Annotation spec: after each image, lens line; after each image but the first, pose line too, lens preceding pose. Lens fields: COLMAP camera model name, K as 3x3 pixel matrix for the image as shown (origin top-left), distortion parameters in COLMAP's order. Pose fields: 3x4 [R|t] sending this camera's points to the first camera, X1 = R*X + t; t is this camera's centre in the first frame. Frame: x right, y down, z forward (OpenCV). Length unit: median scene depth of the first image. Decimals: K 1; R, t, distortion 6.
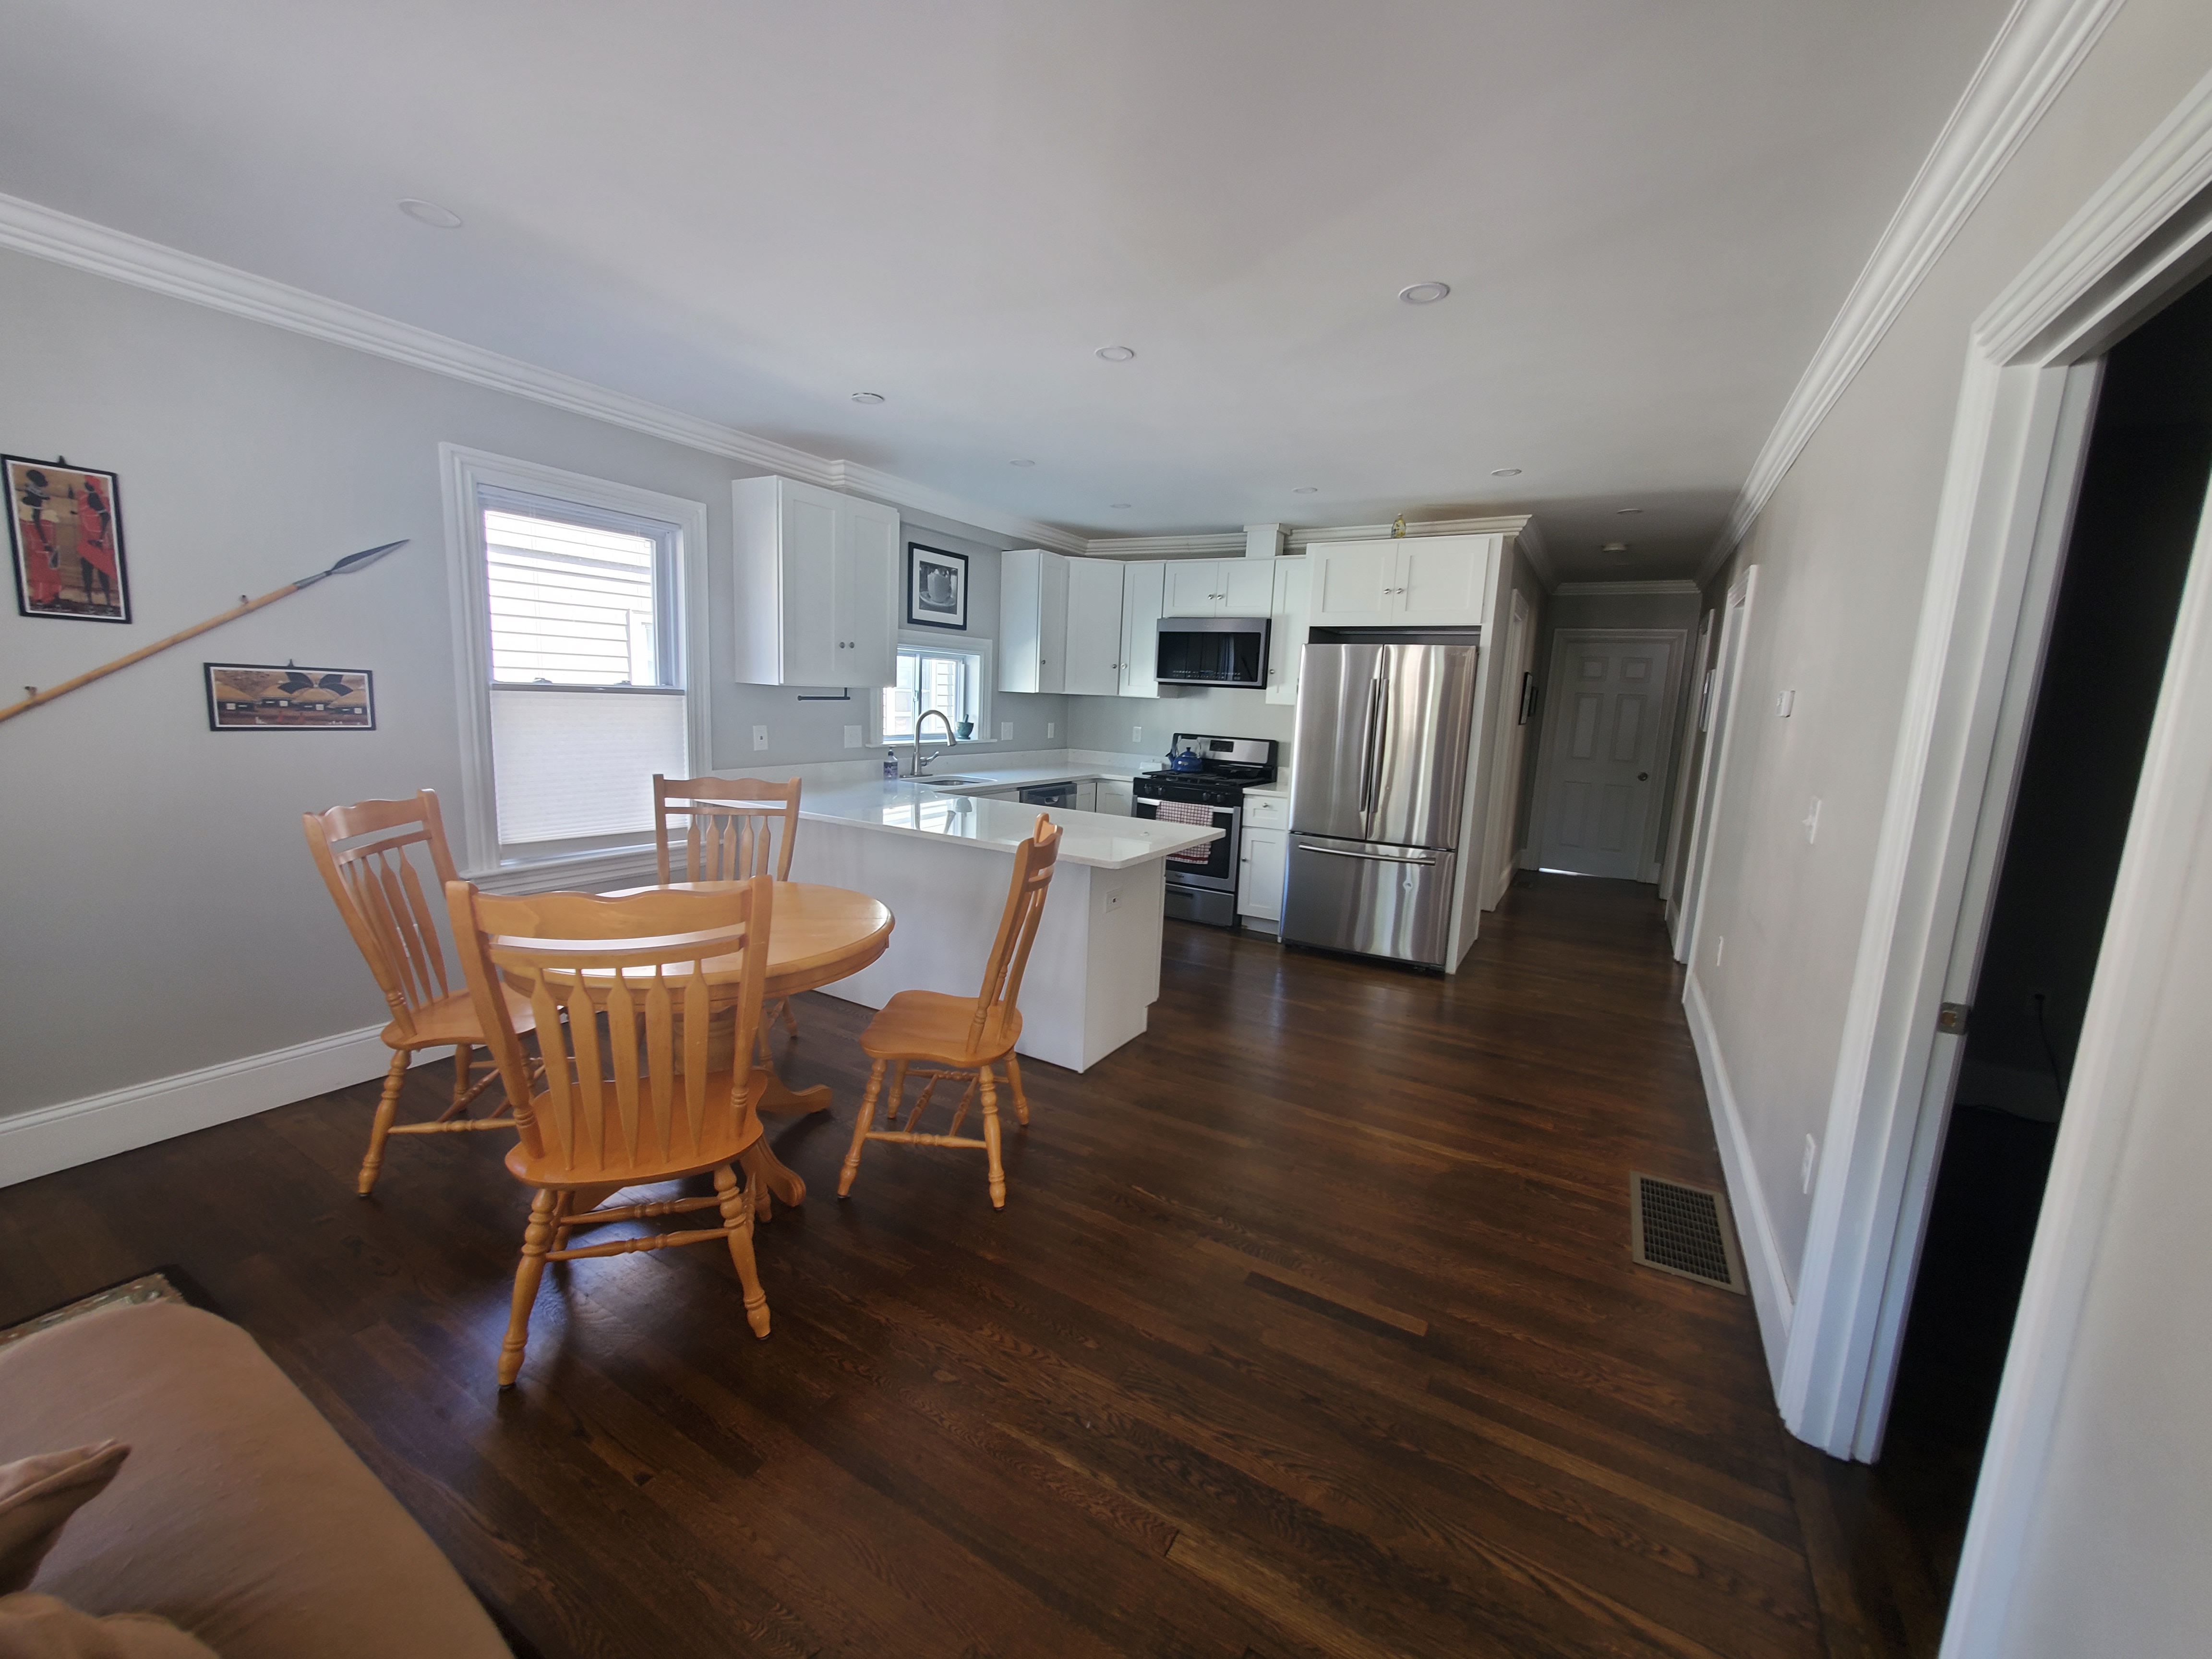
lens RADIAL K [[875.7, 0, 1089.2], [0, 875.7, 827.8], [0, 0, 1]] dist [0.001296, -0.000256]
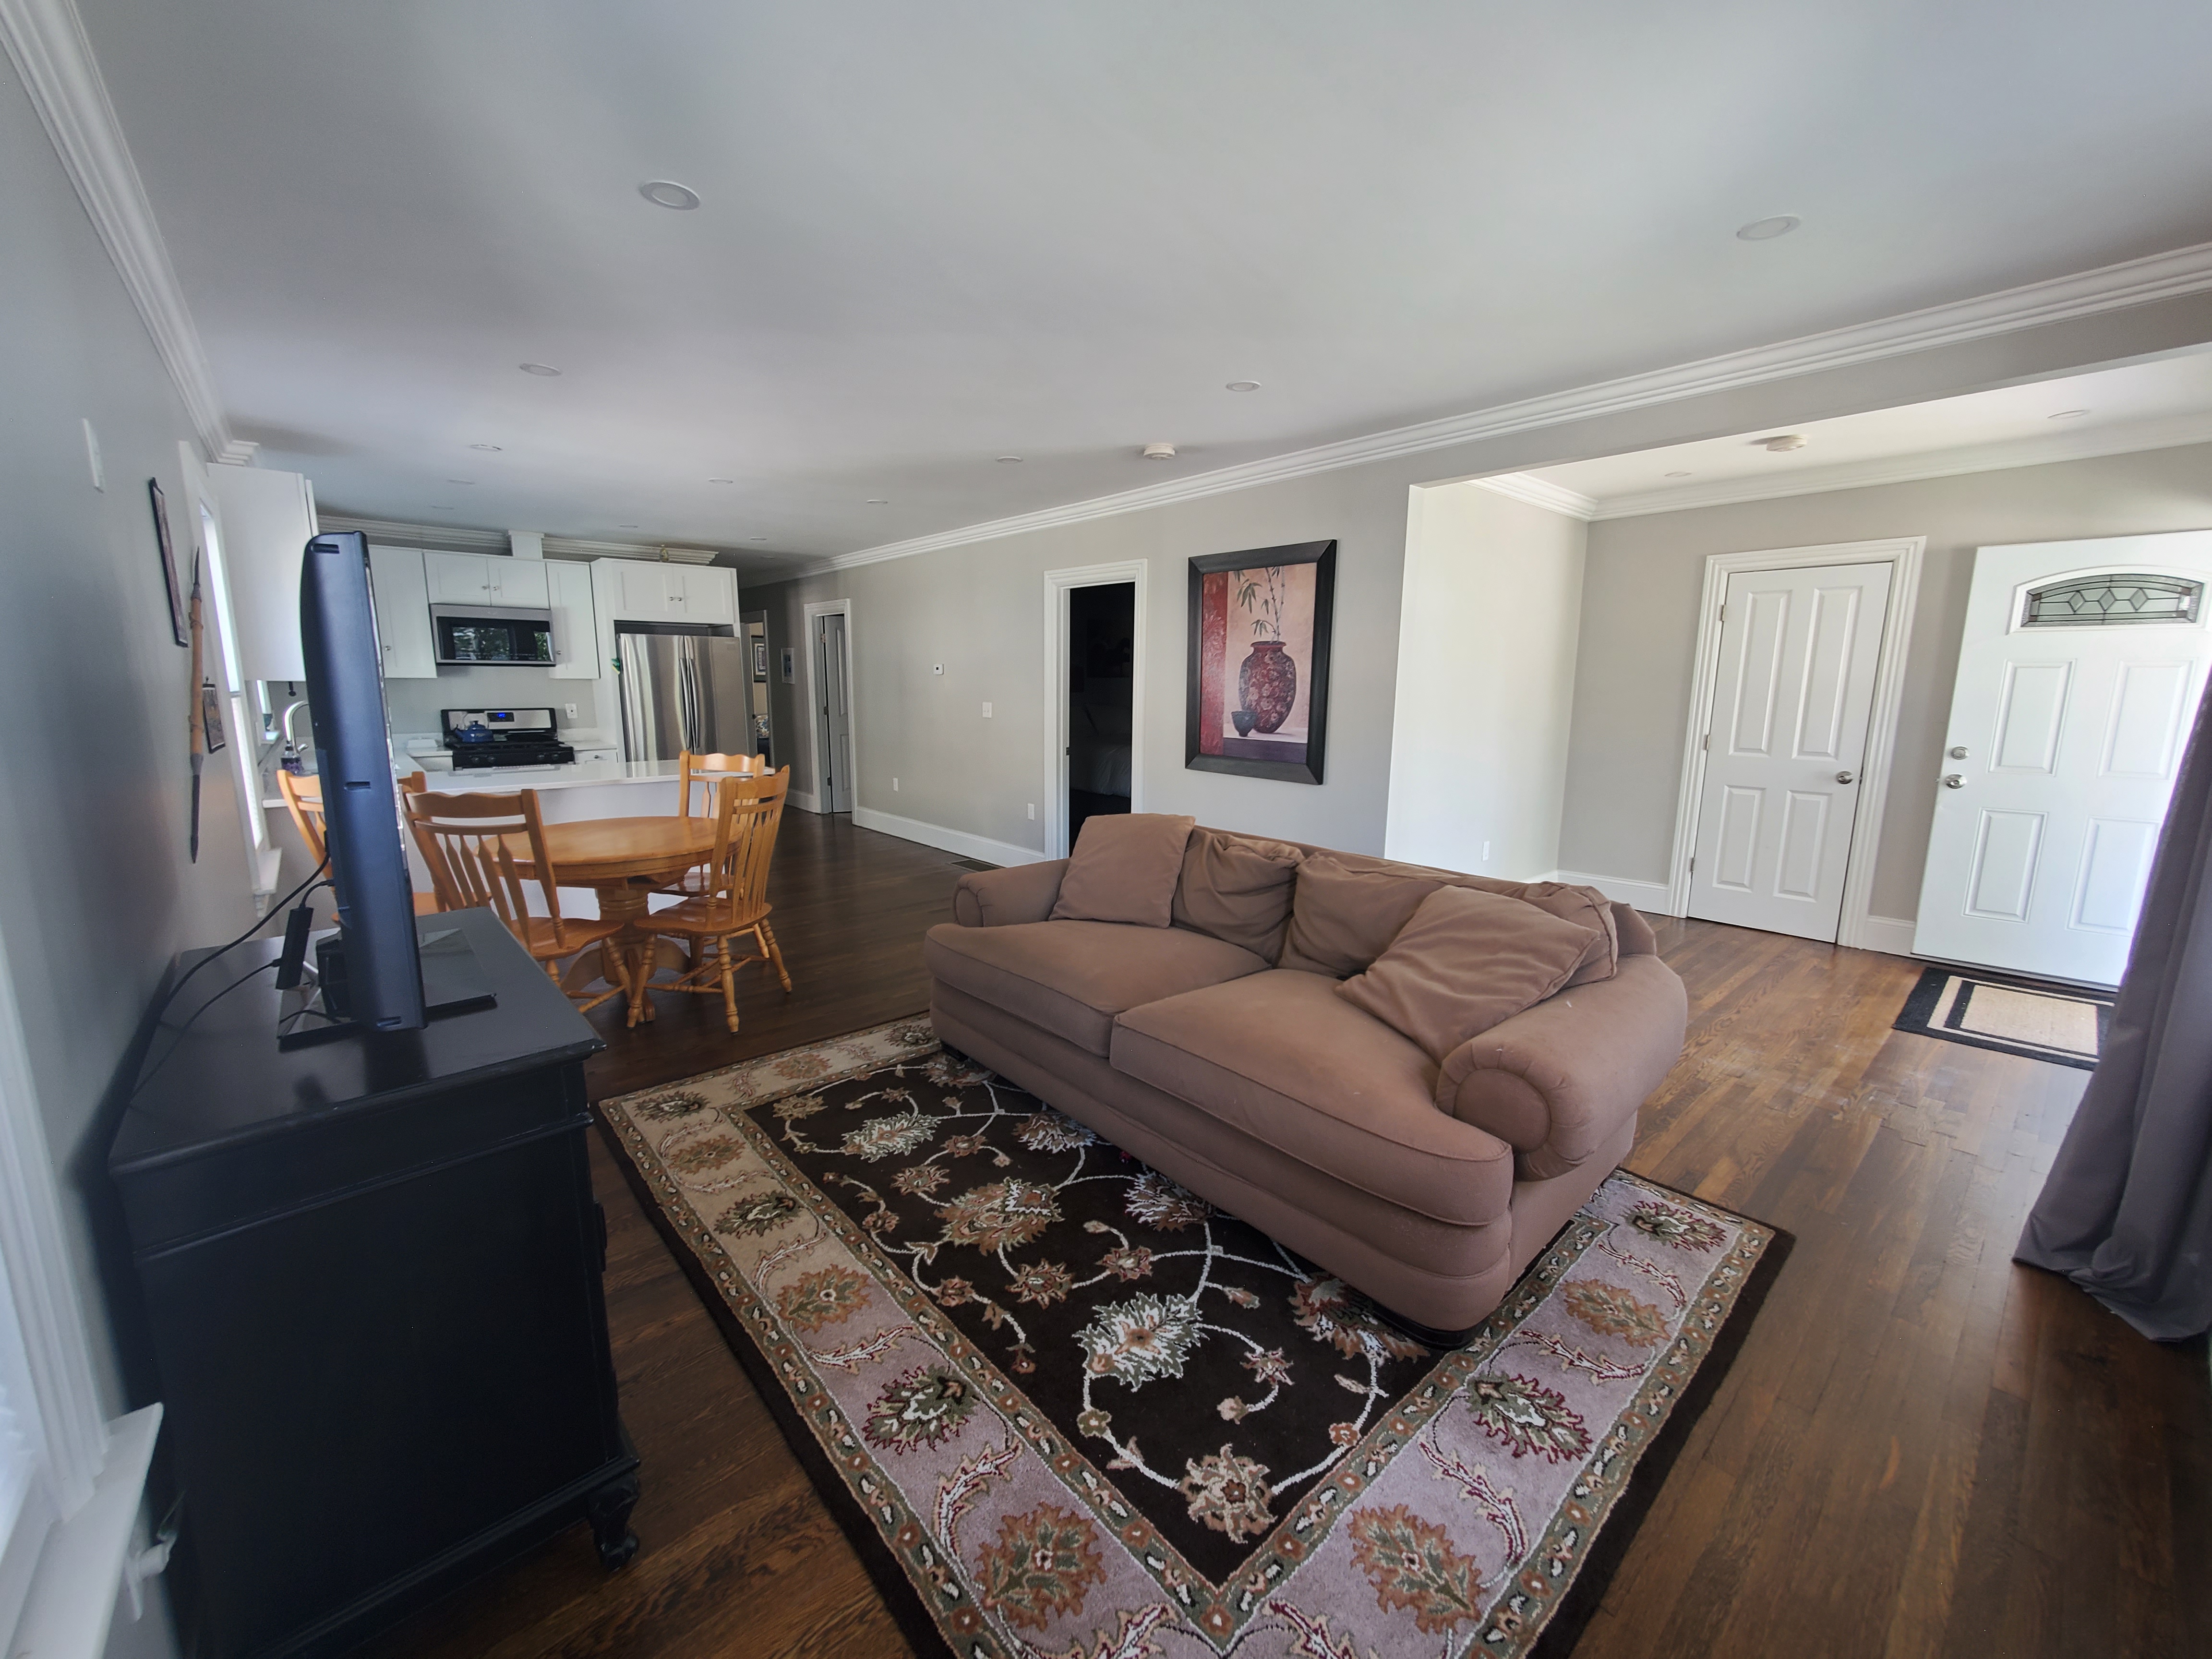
lens RADIAL K [[879.6, 0, 1093.8], [0, 879.6, 827.5], [0, 0, 1]] dist [-0.000895, -0.000332]
pose [[0.314057, -0.201148, 0.927851, -0.817695], [0.154248, 0.975124, 0.159187, -0.018025], [-0.936790, 0.093125, 0.337272, -0.122553]]
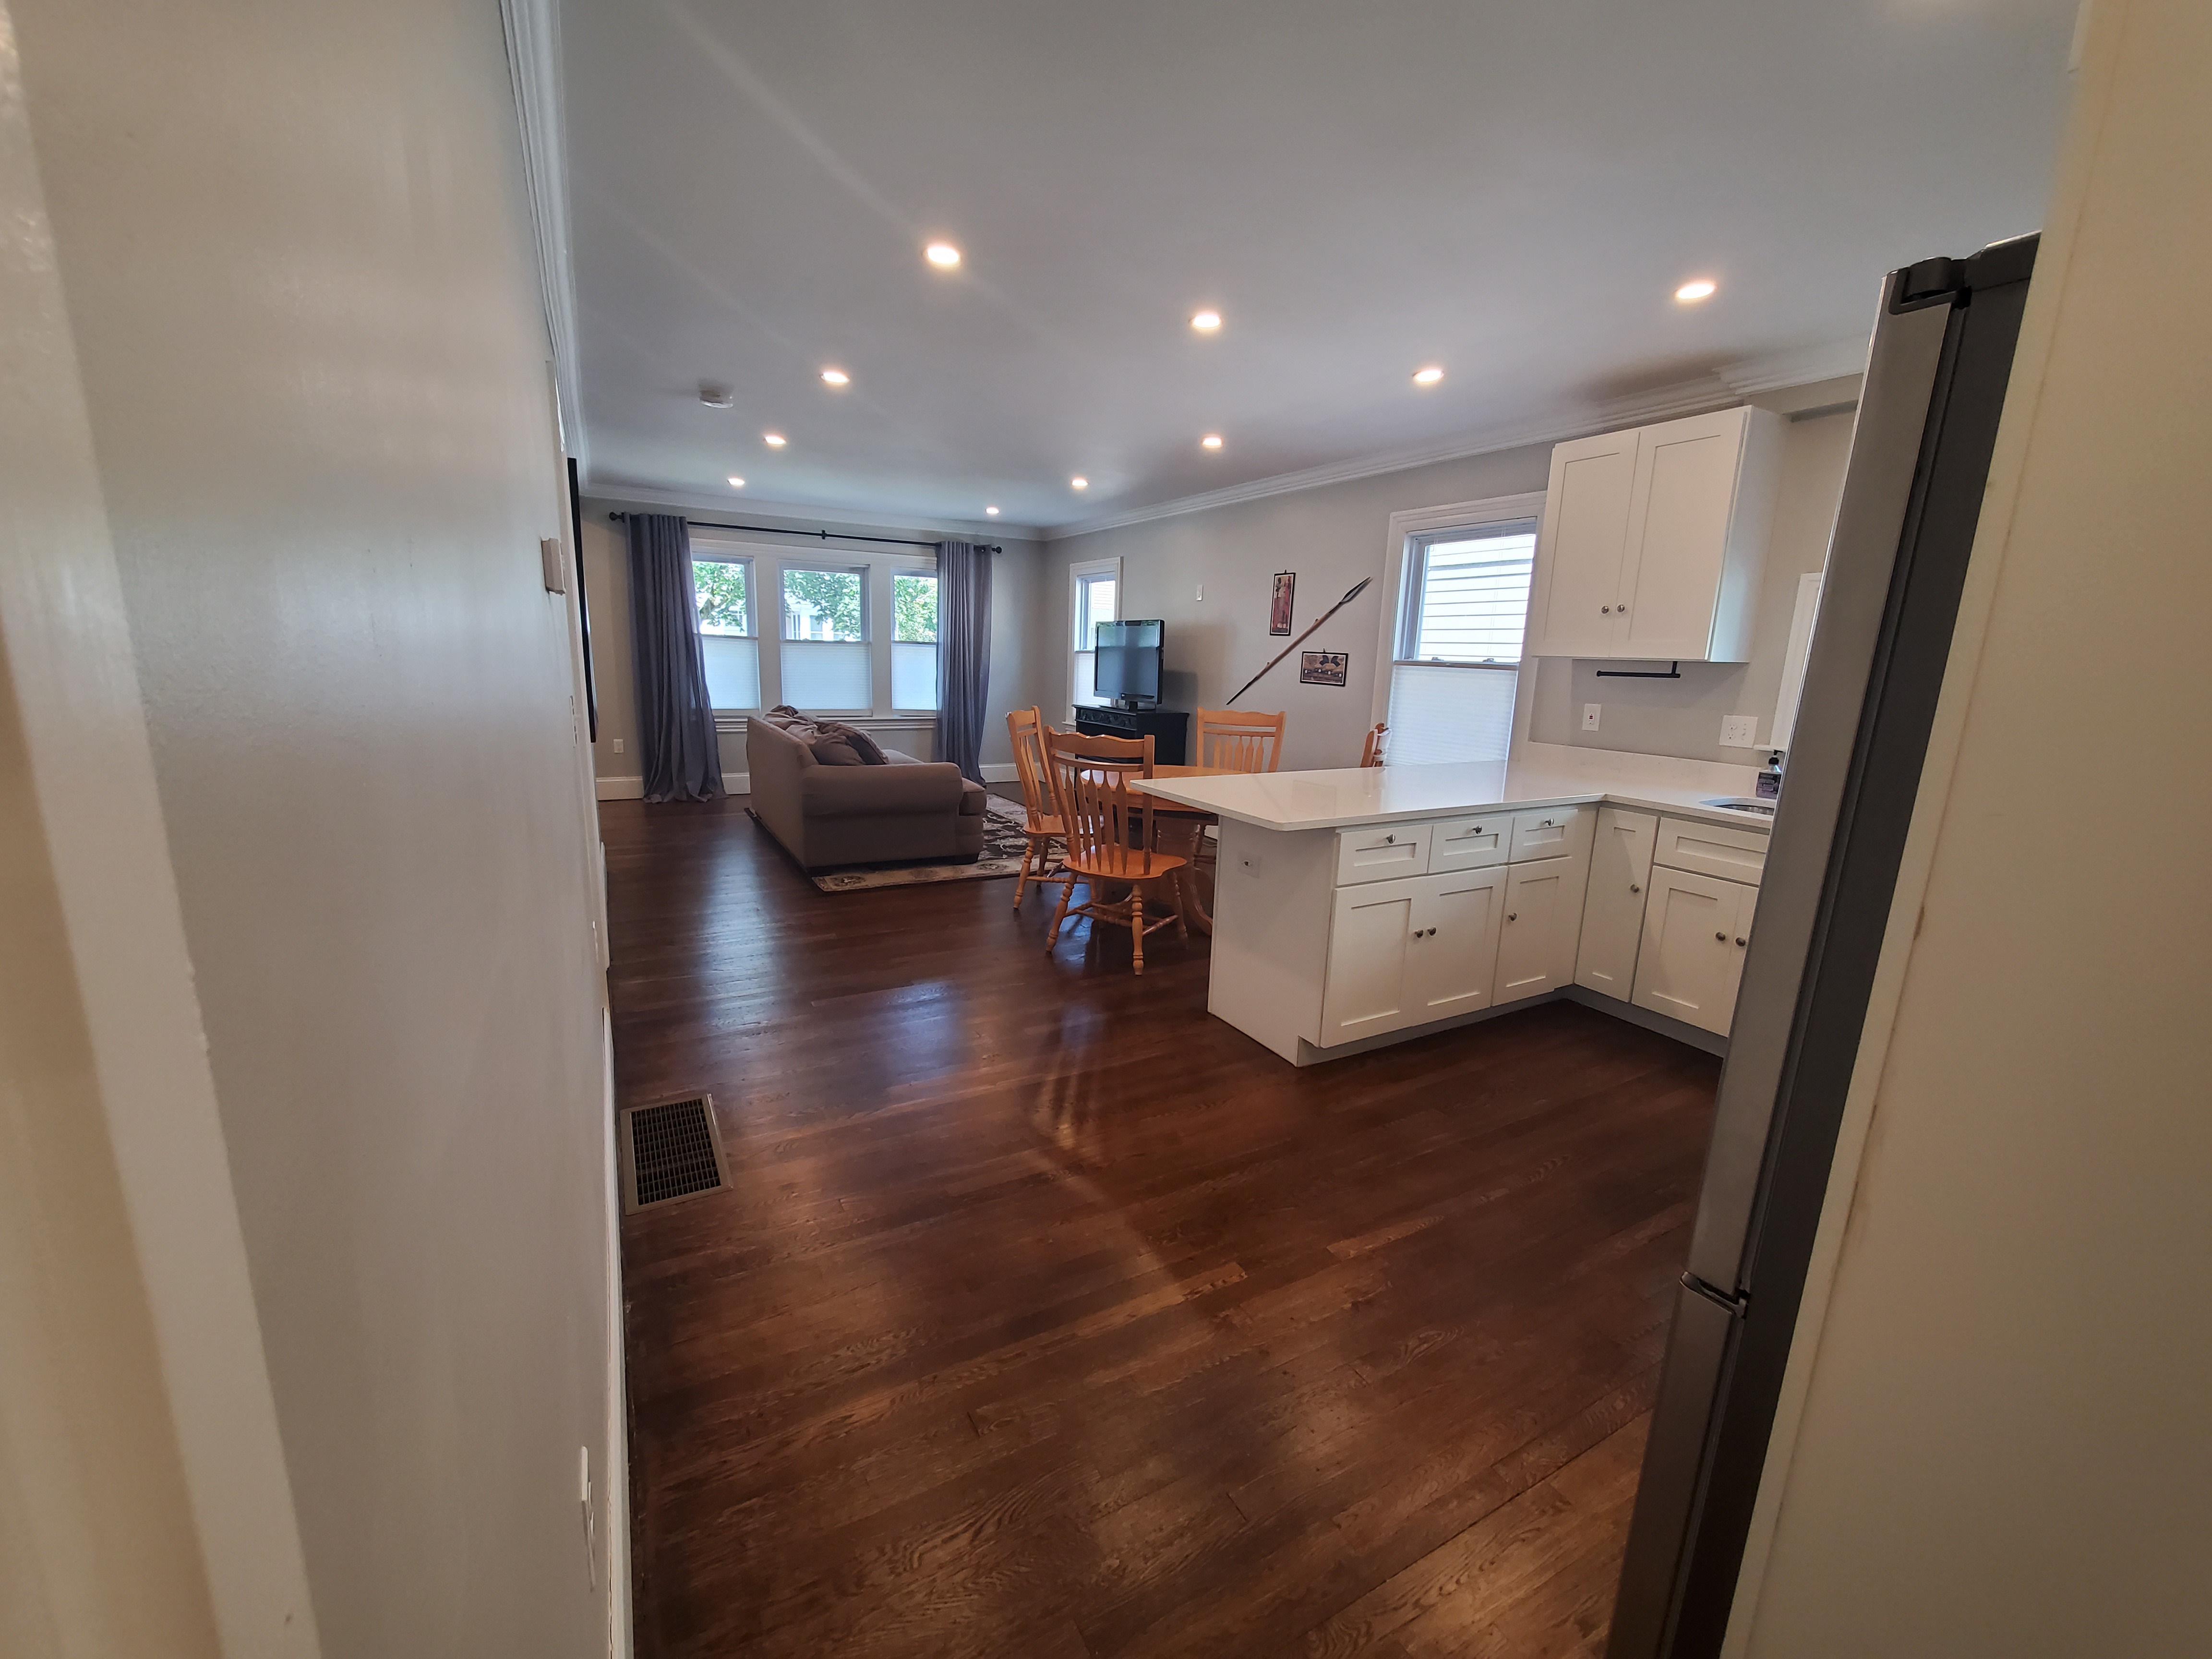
lens RADIAL K [[877.4, 0, 1093.0], [0, 877.4, 835.0], [0, 0, 1]] dist [0.000536, -0.000073]
pose [[-0.502883, 0.121602, -0.855758, 0.597189], [-0.184704, 0.952067, 0.243828, -0.094329], [0.844389, 0.280679, -0.456318, 0.843255]]
